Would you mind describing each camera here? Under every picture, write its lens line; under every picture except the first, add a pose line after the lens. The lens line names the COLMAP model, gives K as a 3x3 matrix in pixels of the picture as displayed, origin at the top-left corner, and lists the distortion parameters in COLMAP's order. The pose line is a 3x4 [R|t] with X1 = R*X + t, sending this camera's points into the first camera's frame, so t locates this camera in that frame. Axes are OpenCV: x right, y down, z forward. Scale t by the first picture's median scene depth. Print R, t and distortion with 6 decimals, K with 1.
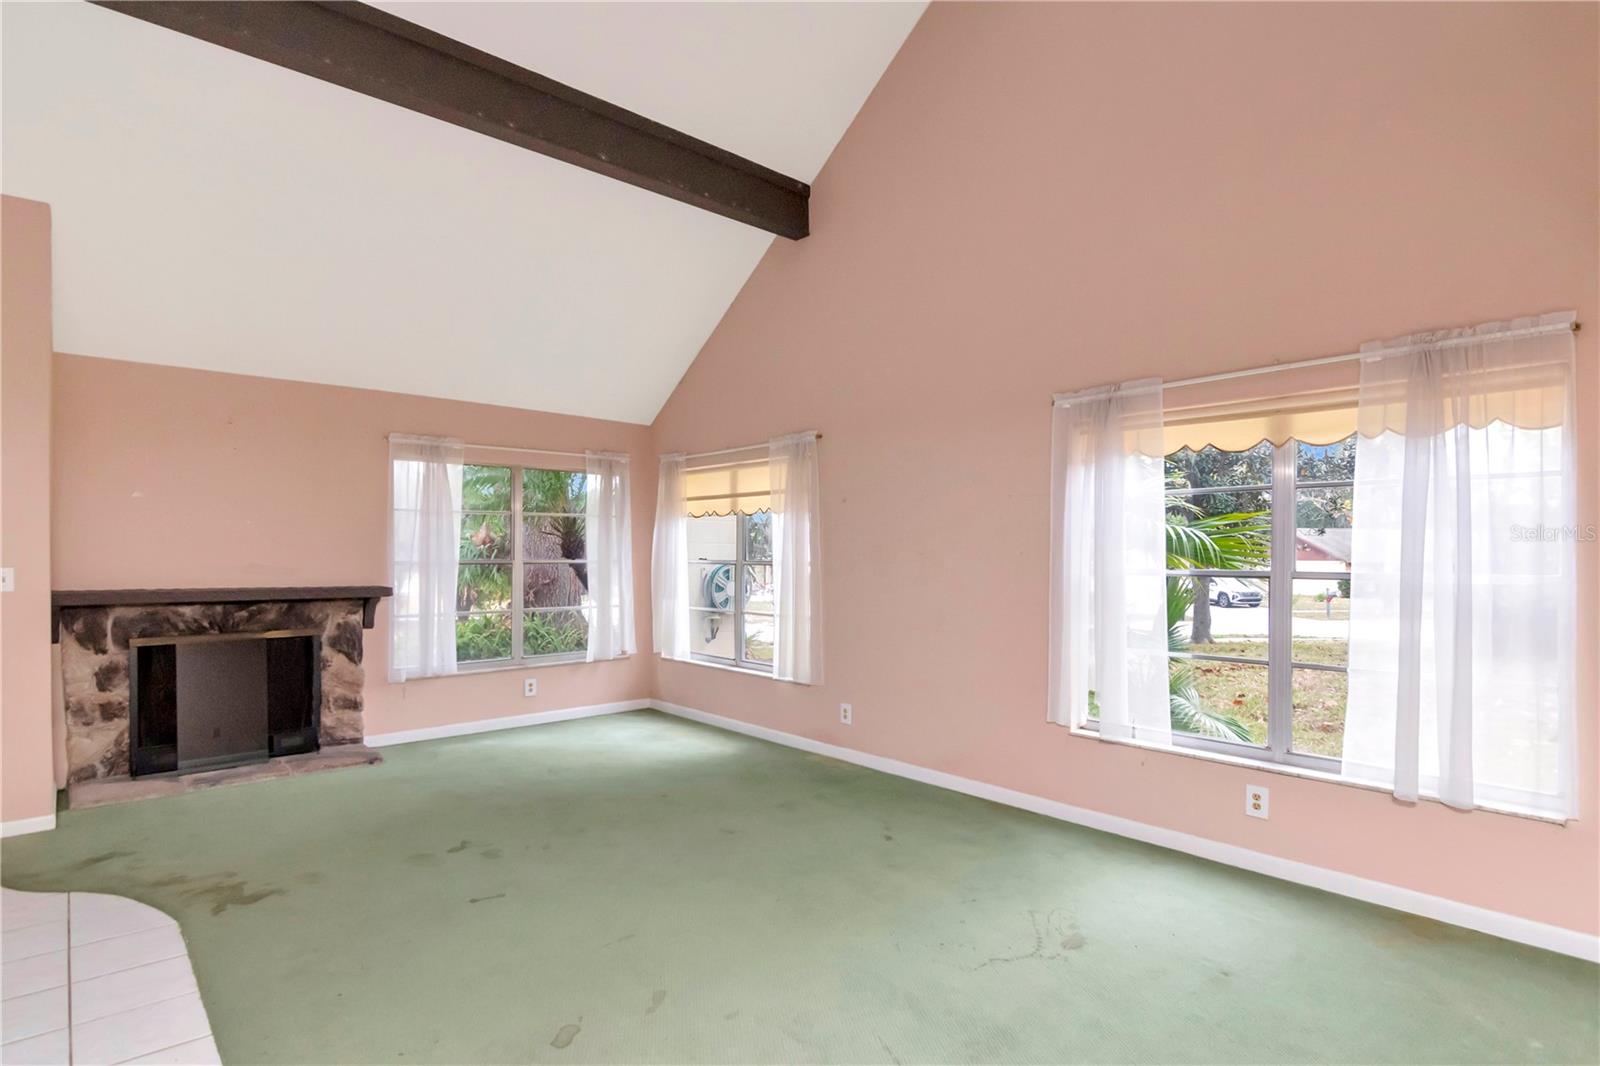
lens RADIAL K [[831.4, 0, 795.0], [0, 831.4, 548.4], [0, 0, 1]] dist [0.001348, -0.000347]
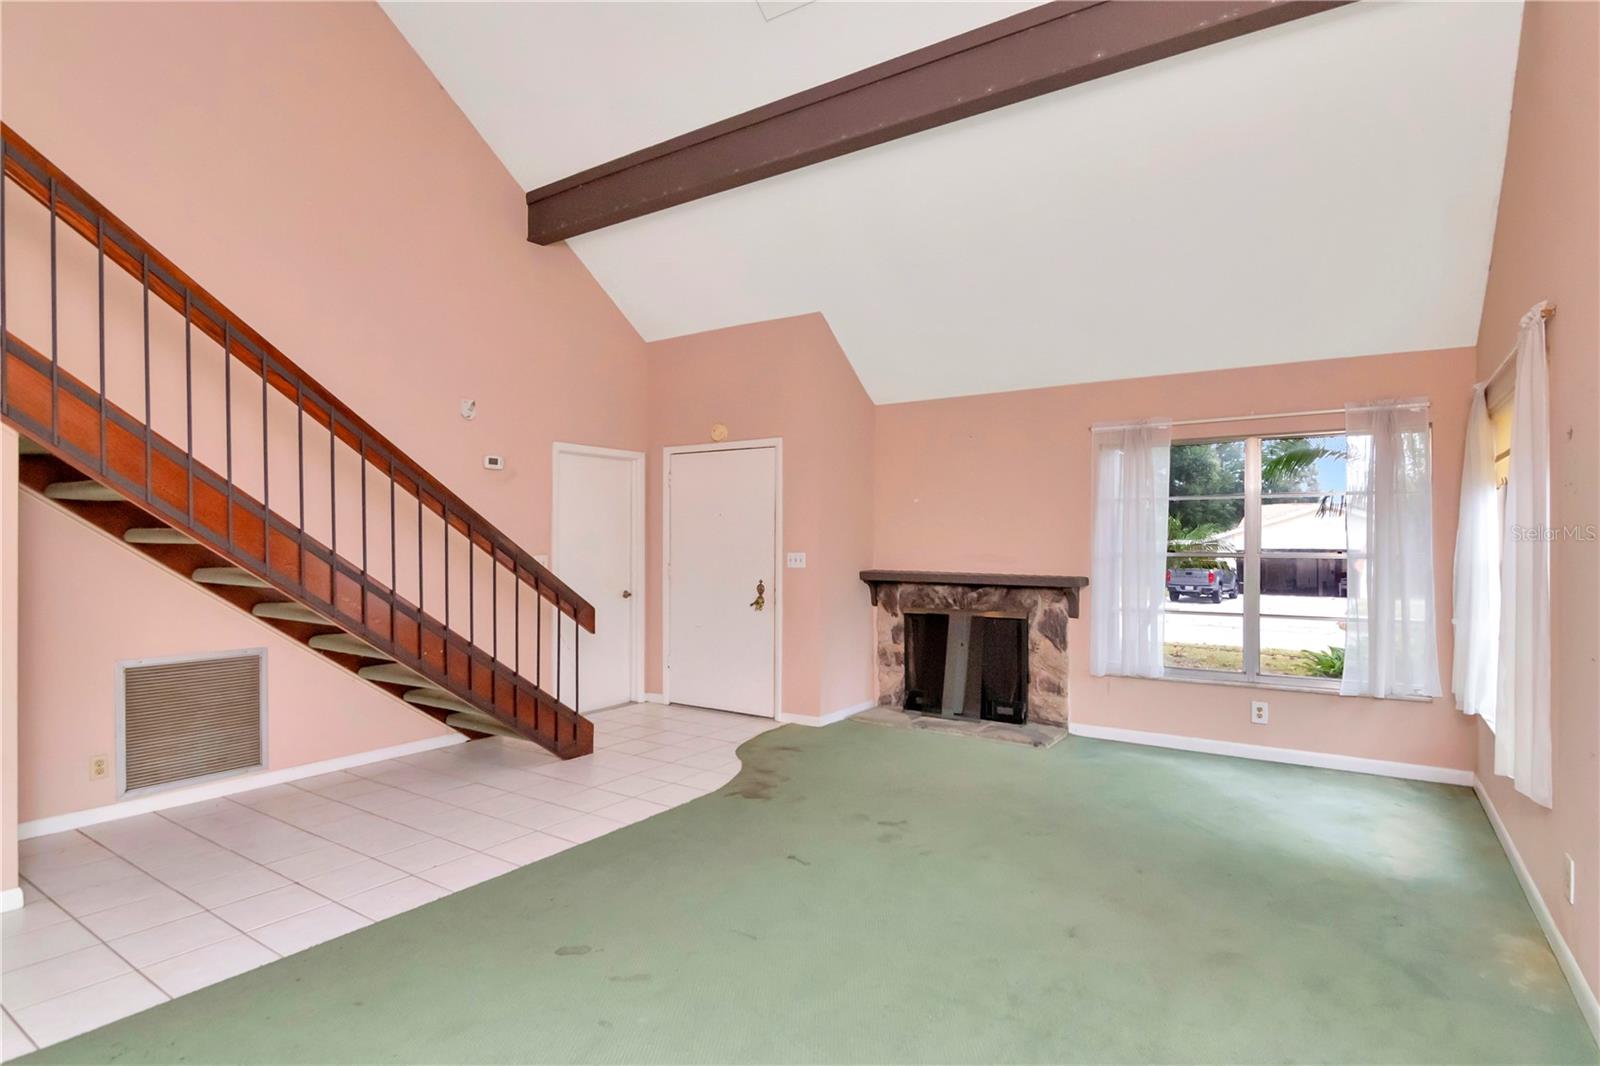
lens RADIAL K [[831.4, 0, 787.2], [0, 831.4, 533.9], [0, 0, 1]] dist [0.001348, -0.000347]
pose [[0.237829, -0.010779, -0.971247, 0.427004], [0.005569, 0.999937, -0.009734, 0.000894], [0.971291, -0.003094, 0.237875, 0.445196]]
